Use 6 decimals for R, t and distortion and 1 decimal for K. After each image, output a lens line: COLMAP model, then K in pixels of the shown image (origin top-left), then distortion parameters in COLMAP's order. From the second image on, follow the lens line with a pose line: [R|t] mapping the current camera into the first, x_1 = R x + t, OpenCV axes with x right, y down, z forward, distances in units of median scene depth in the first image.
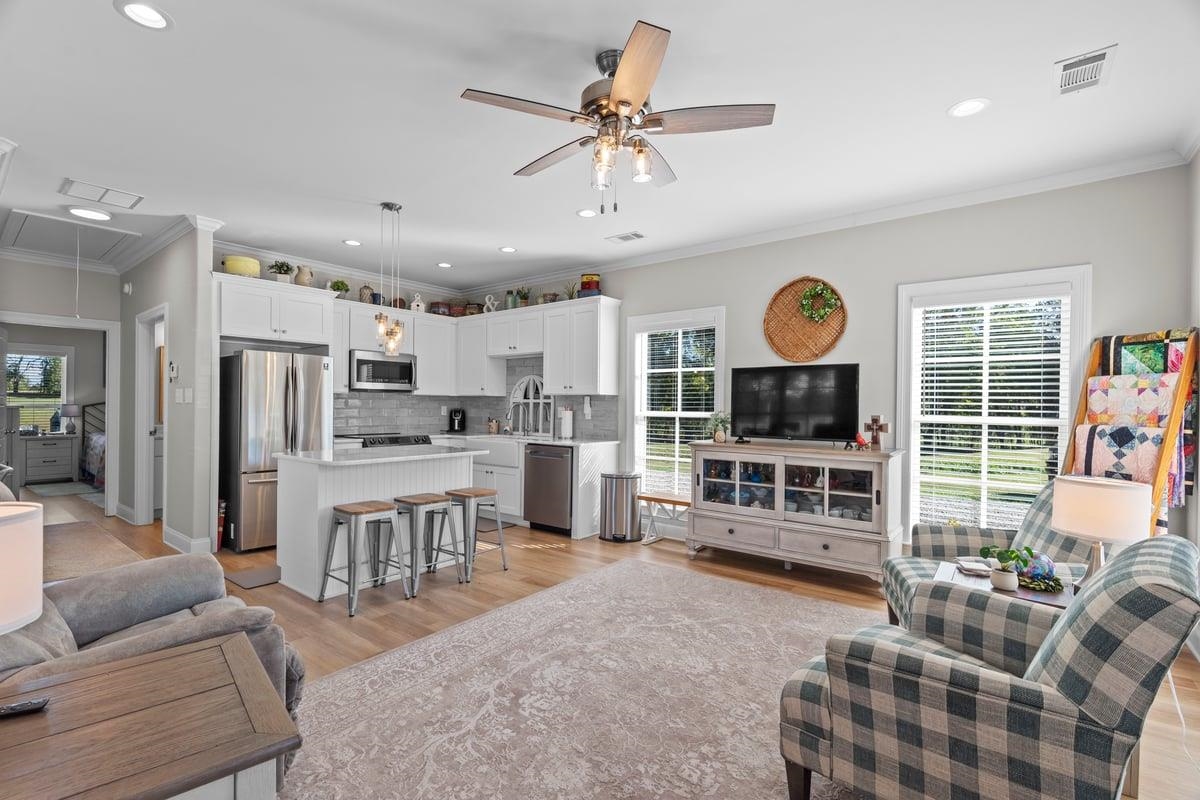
lens RADIAL K [[541.7, 0, 598.3], [0, 541.7, 403.7], [0, 0, 1]] dist [-0.001235, 0.000134]
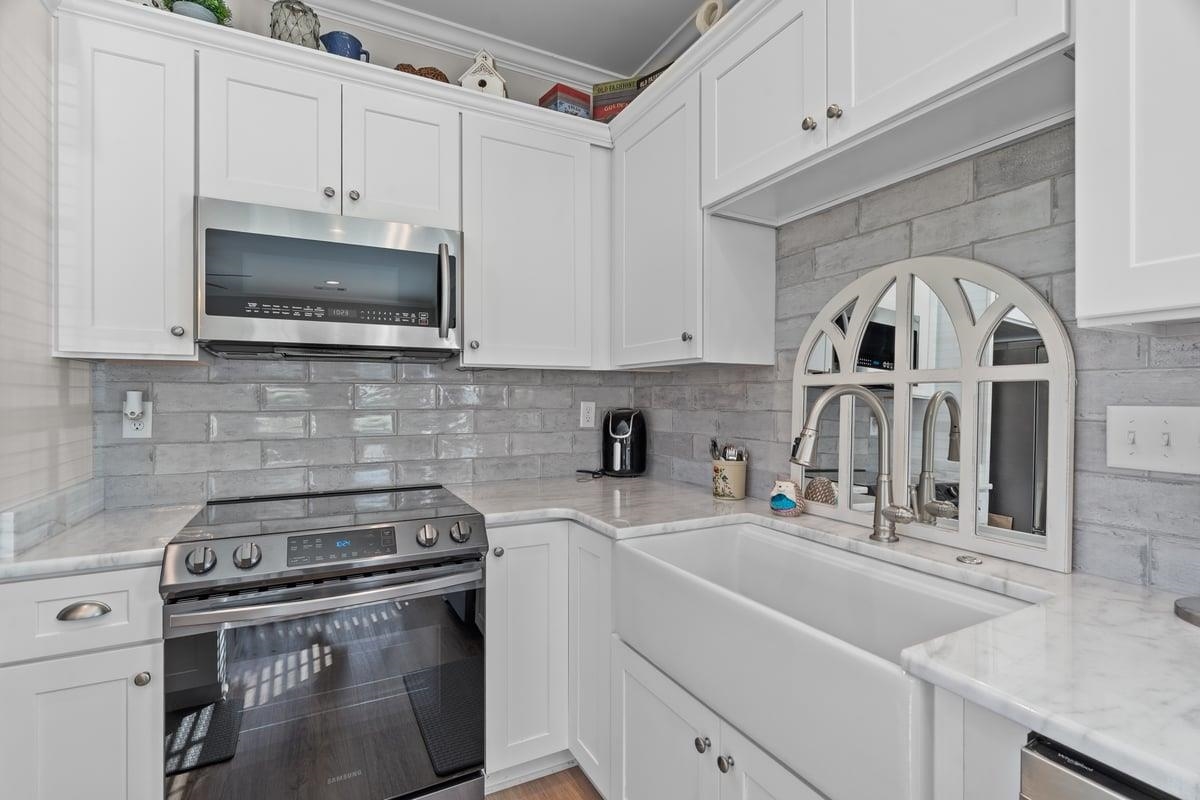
lens RADIAL K [[541.7, 0, 598.7], [0, 541.7, 399.7], [0, 0, 1]] dist [-0.001235, 0.000134]
pose [[0.912034, -0.006887, -0.410056, -0.144013], [0.009519, 0.999945, 0.004376, 0.001990], [0.410004, -0.007894, 0.912050, 0.736474]]
